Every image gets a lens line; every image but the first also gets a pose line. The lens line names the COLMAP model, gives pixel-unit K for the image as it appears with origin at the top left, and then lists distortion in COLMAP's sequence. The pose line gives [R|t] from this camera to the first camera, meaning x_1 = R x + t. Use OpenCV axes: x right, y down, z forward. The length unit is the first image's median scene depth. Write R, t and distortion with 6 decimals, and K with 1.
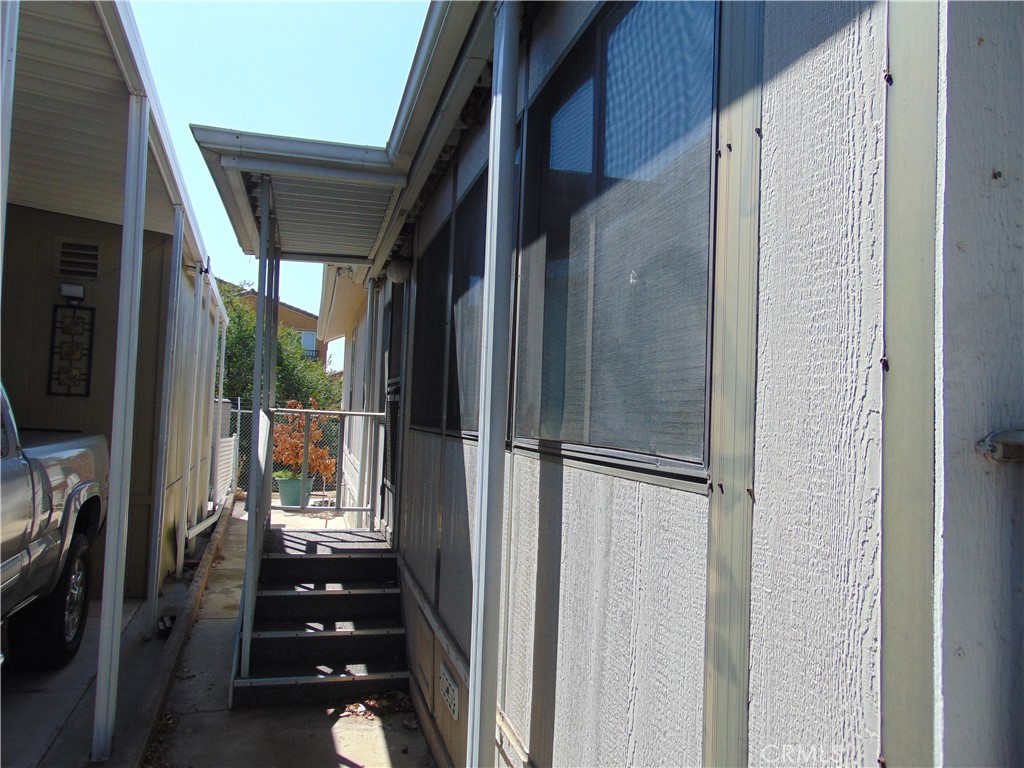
lens RADIAL K [[774.8, 0, 527.5], [0, 774.8, 388.4], [0, 0, 1]] dist [-0.003963, 0.037045]
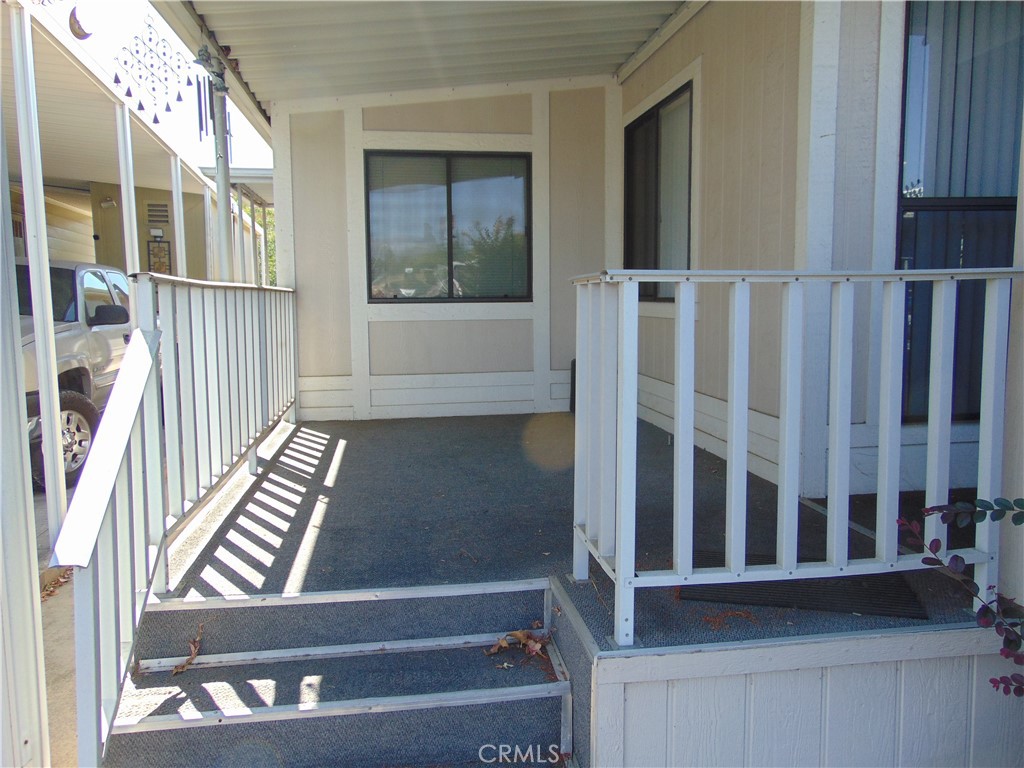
lens RADIAL K [[774.8, 0, 514.6], [0, 774.8, 381.9], [0, 0, 1]] dist [-0.003963, 0.037045]
pose [[0.991703, -0.033498, -0.124111, 0.413159], [0.051370, 0.988283, 0.143726, -0.002491], [0.117843, -0.148909, 0.981804, -0.658870]]
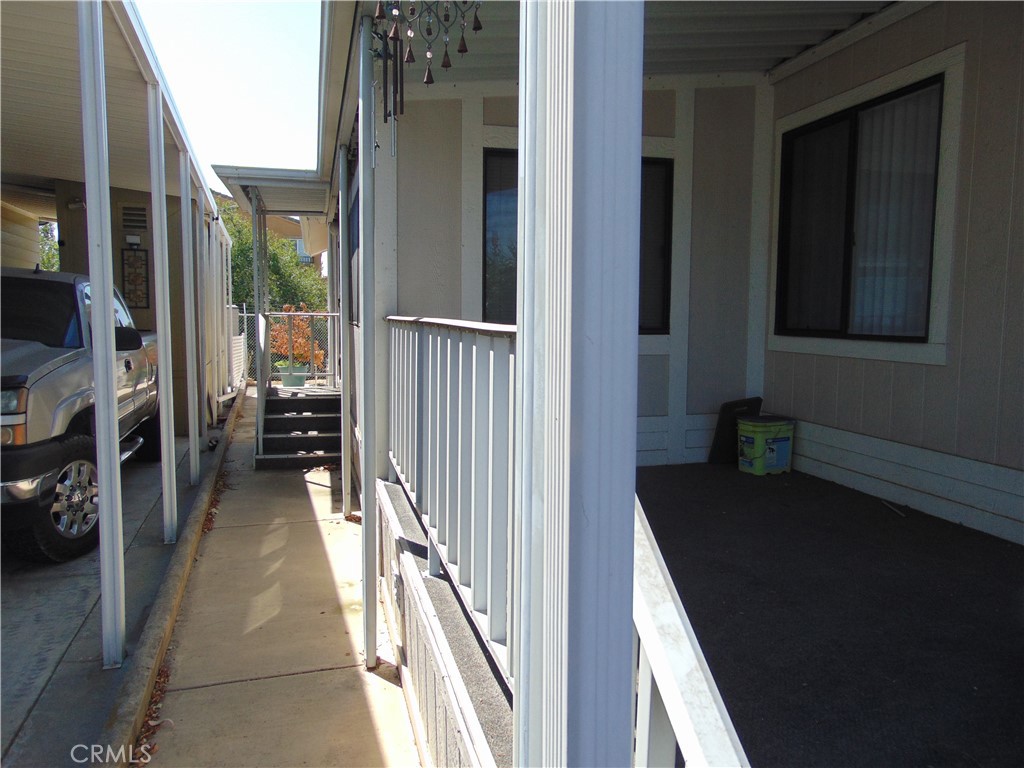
lens RADIAL K [[774.8, 0, 511.5], [0, 774.8, 381.1], [0, 0, 1]] dist [-0.003963, 0.037045]
pose [[0.999316, -0.025169, -0.027084, 0.189171], [0.028352, 0.991828, 0.124390, -0.017604], [0.023731, -0.125073, 0.991864, -0.521972]]
